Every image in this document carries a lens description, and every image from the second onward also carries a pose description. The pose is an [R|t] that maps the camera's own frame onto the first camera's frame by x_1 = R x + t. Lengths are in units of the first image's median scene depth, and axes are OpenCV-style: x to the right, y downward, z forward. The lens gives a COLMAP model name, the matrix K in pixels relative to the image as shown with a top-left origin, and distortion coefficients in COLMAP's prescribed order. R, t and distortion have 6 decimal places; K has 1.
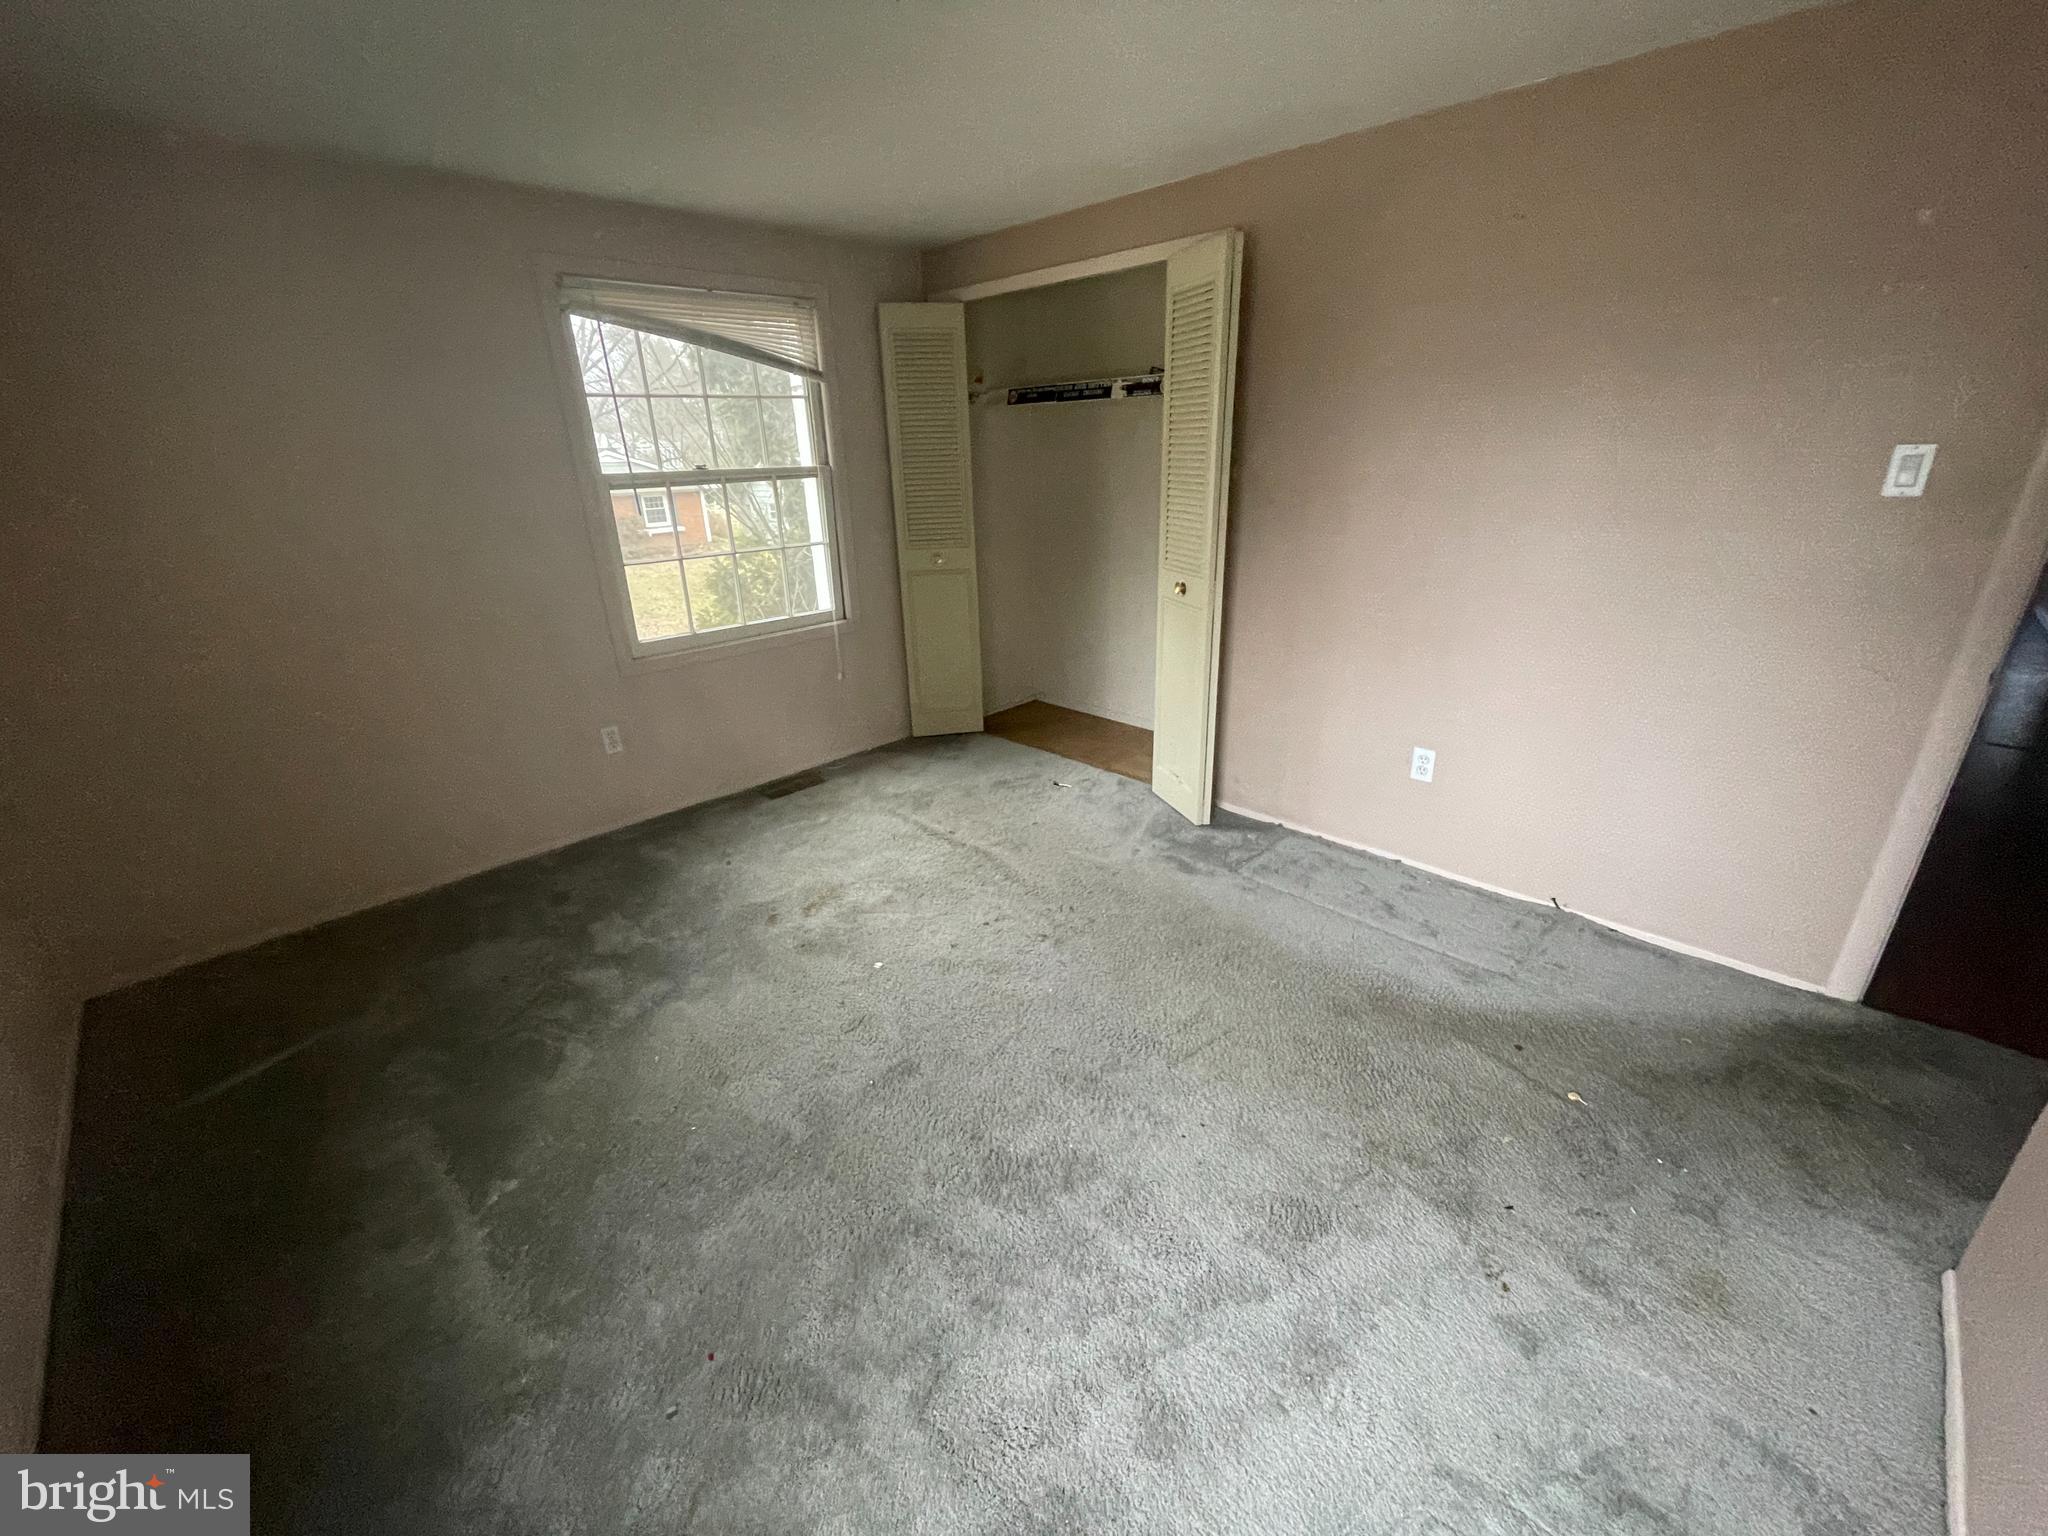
lens RADIAL K [[828.4, 0, 1024.0], [0, 828.4, 768.0], [0, 0, 1]] dist [-0.002727, 0.000580]
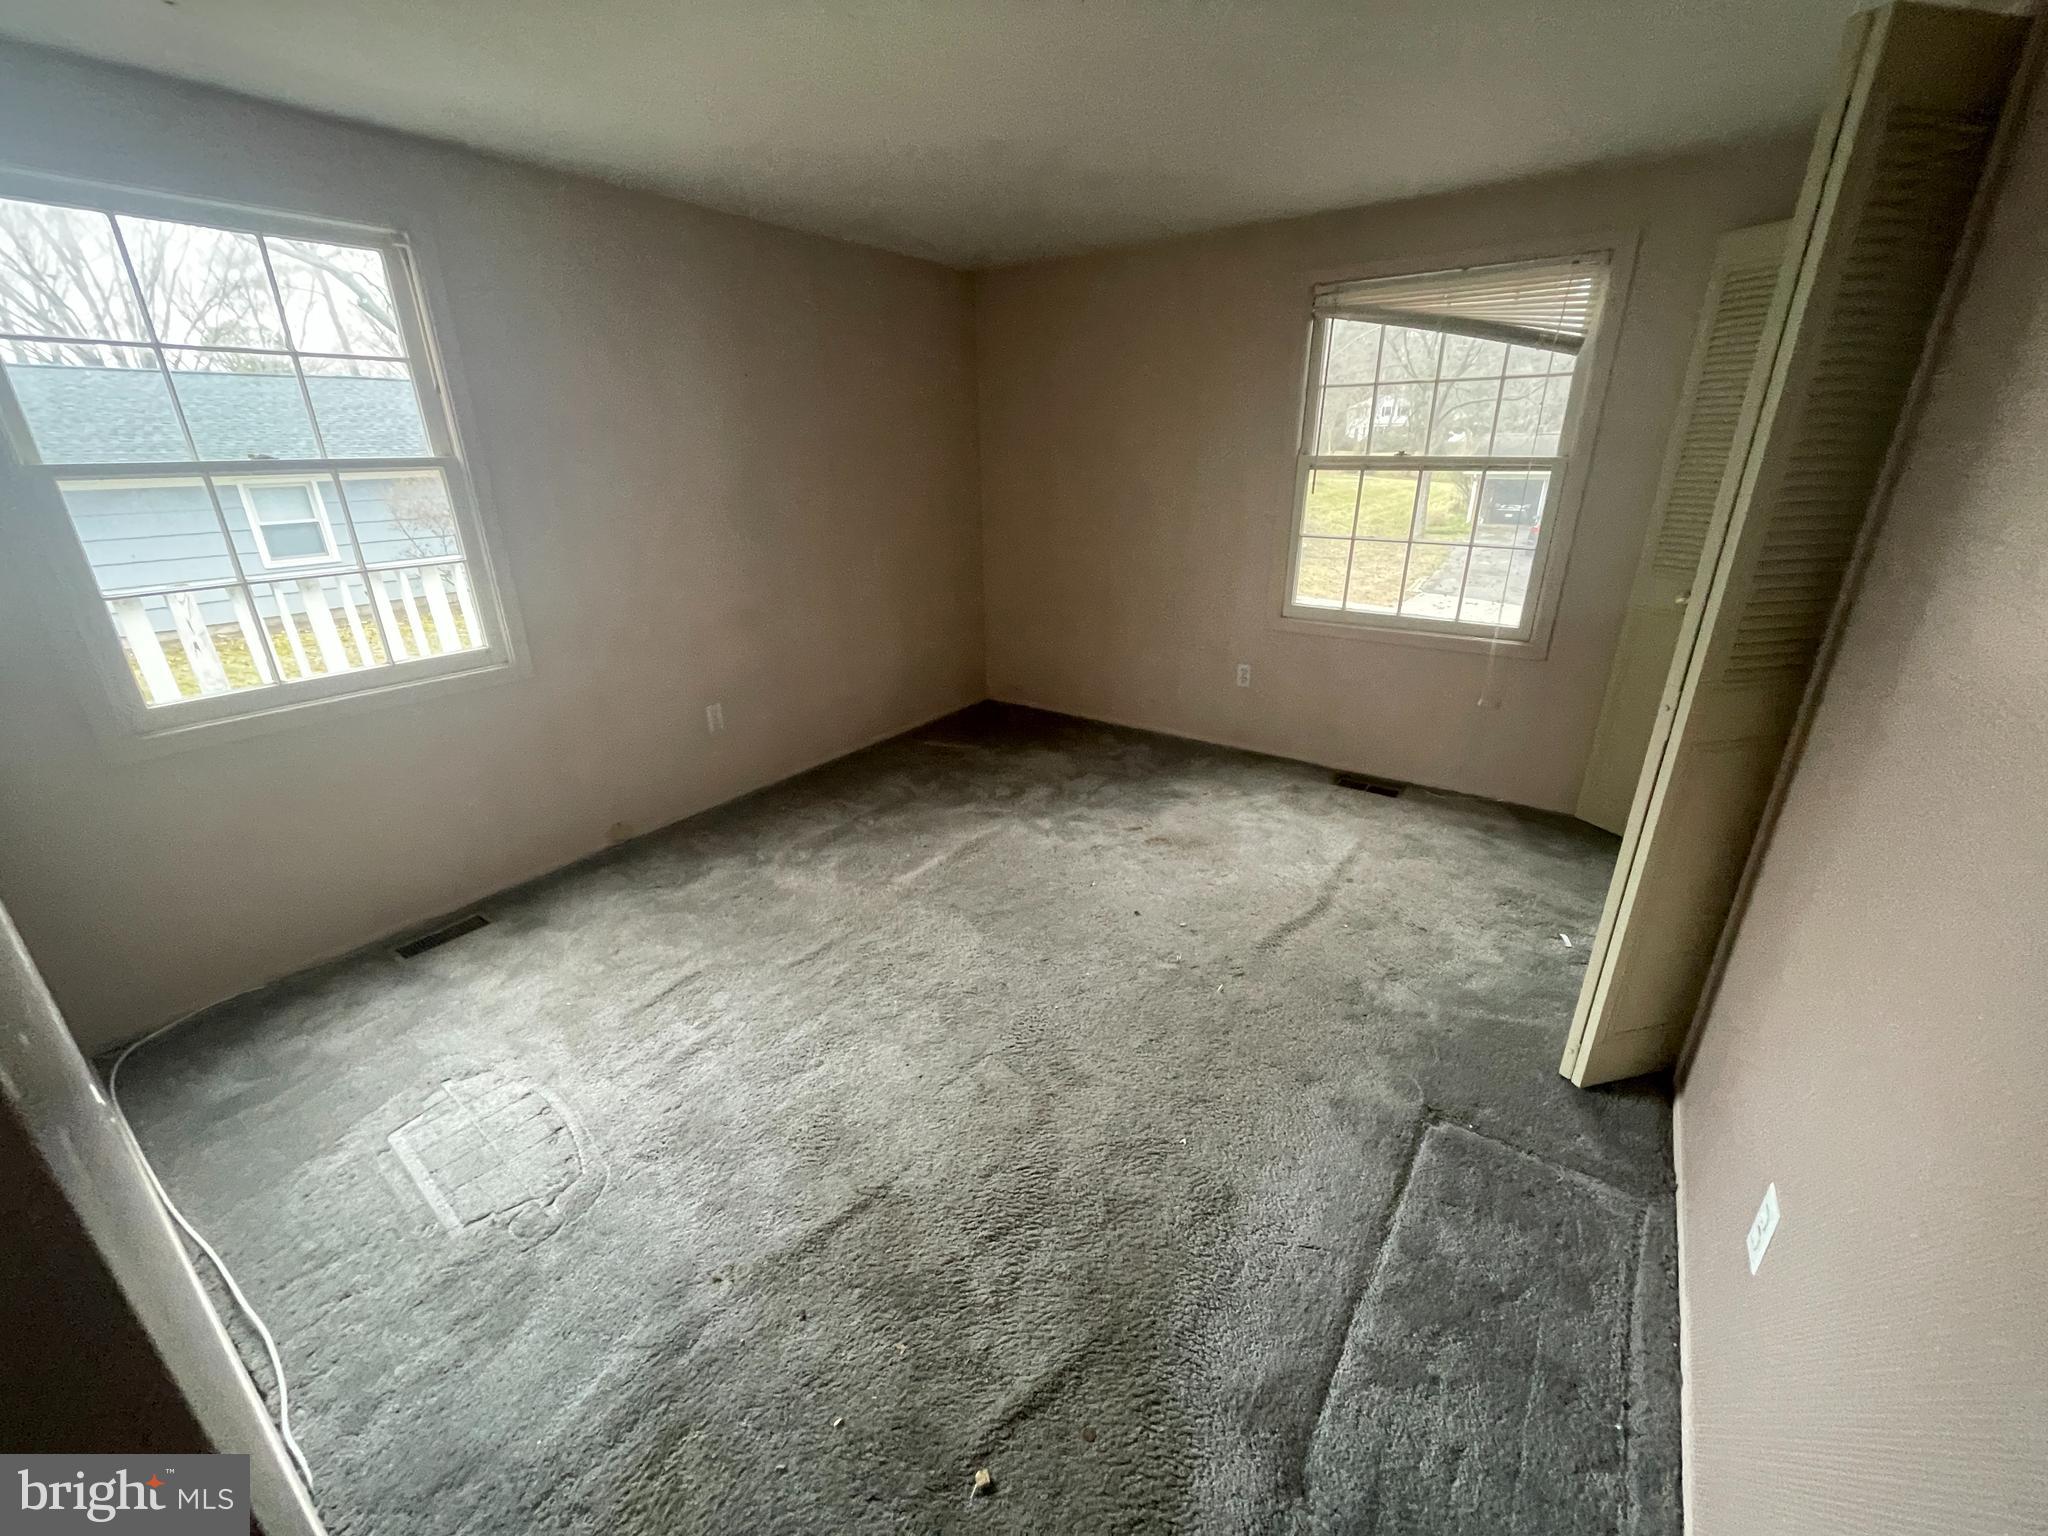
lens RADIAL K [[828.4, 0, 1024.0], [0, 828.4, 768.0], [0, 0, 1]] dist [-0.002727, 0.000580]
pose [[0.155184, 0.379882, -0.911925, 0.619265], [-0.354783, 0.882955, 0.307440, -0.175794], [0.921980, 0.275826, 0.271796, 0.417174]]
